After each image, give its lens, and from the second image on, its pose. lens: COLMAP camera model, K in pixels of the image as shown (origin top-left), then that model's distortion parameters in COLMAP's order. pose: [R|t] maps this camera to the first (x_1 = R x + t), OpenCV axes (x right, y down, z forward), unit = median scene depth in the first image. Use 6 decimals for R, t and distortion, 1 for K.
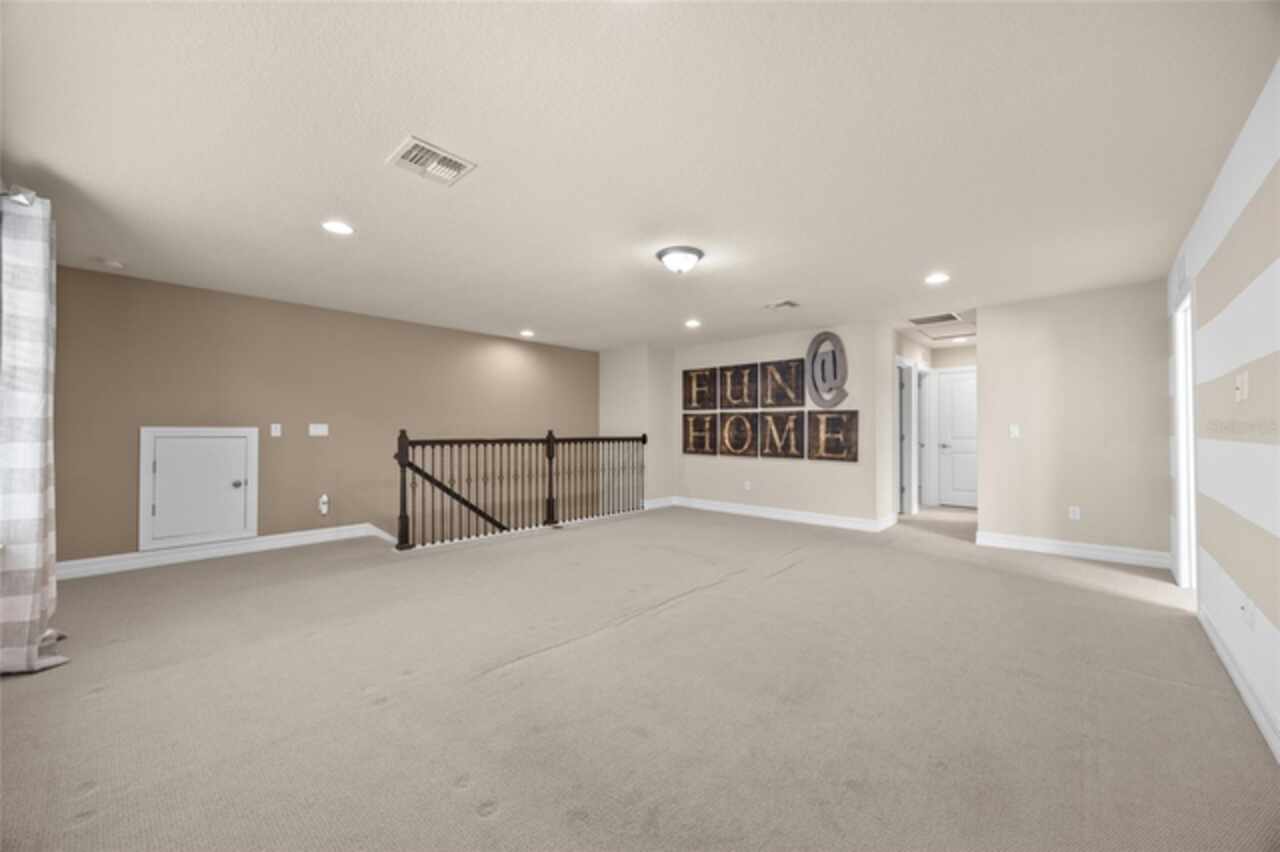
lens RADIAL K [[483.2, 0, 648.9], [0, 483.2, 423.3], [0, 0, 1]] dist [-0.000693, -0.000108]
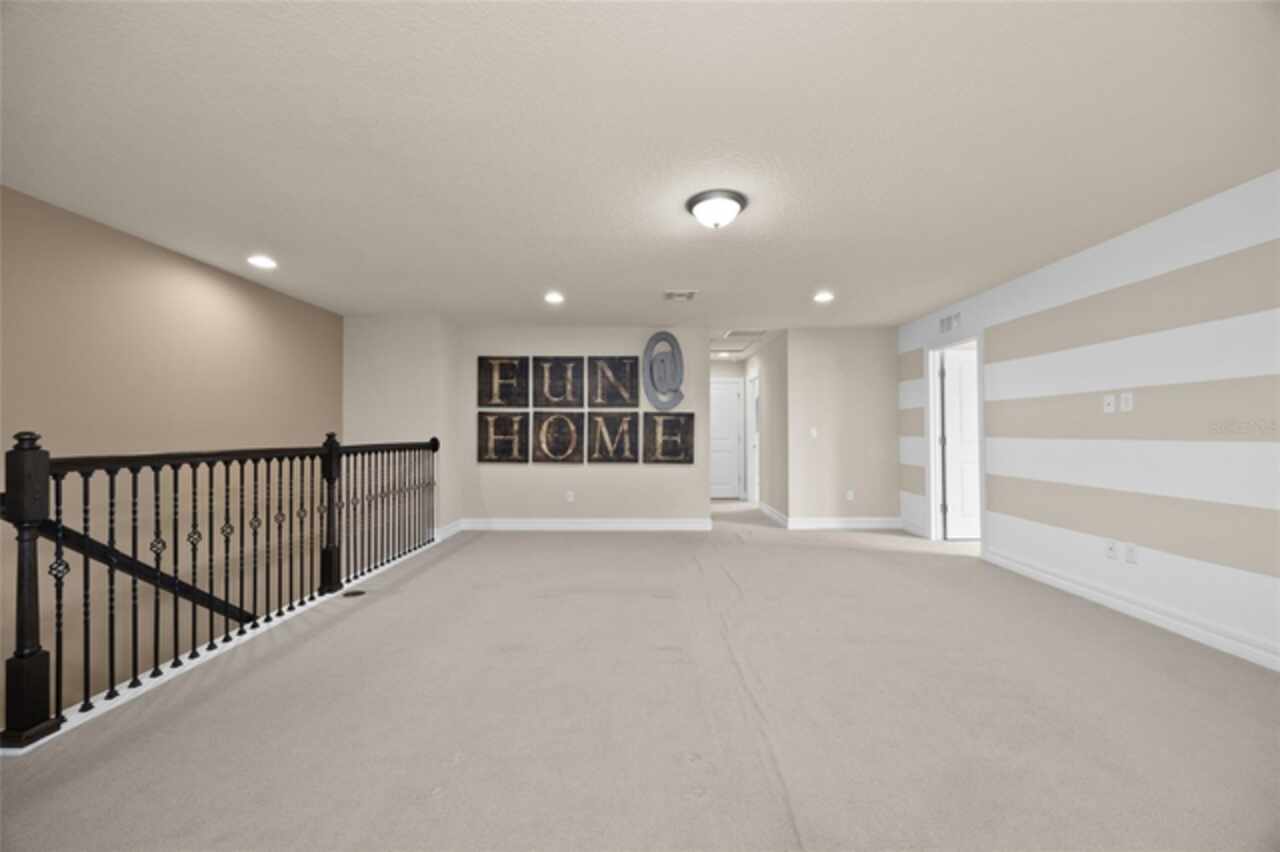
lens RADIAL K [[483.2, 0, 639.0], [0, 483.2, 430.8], [0, 0, 1]] dist [-0.000693, -0.000108]
pose [[0.743681, 0.001008, 0.668534, -0.302384], [-0.008448, 0.999933, 0.007890, 0.003295], [-0.668482, -0.011515, 0.743640, 0.289552]]
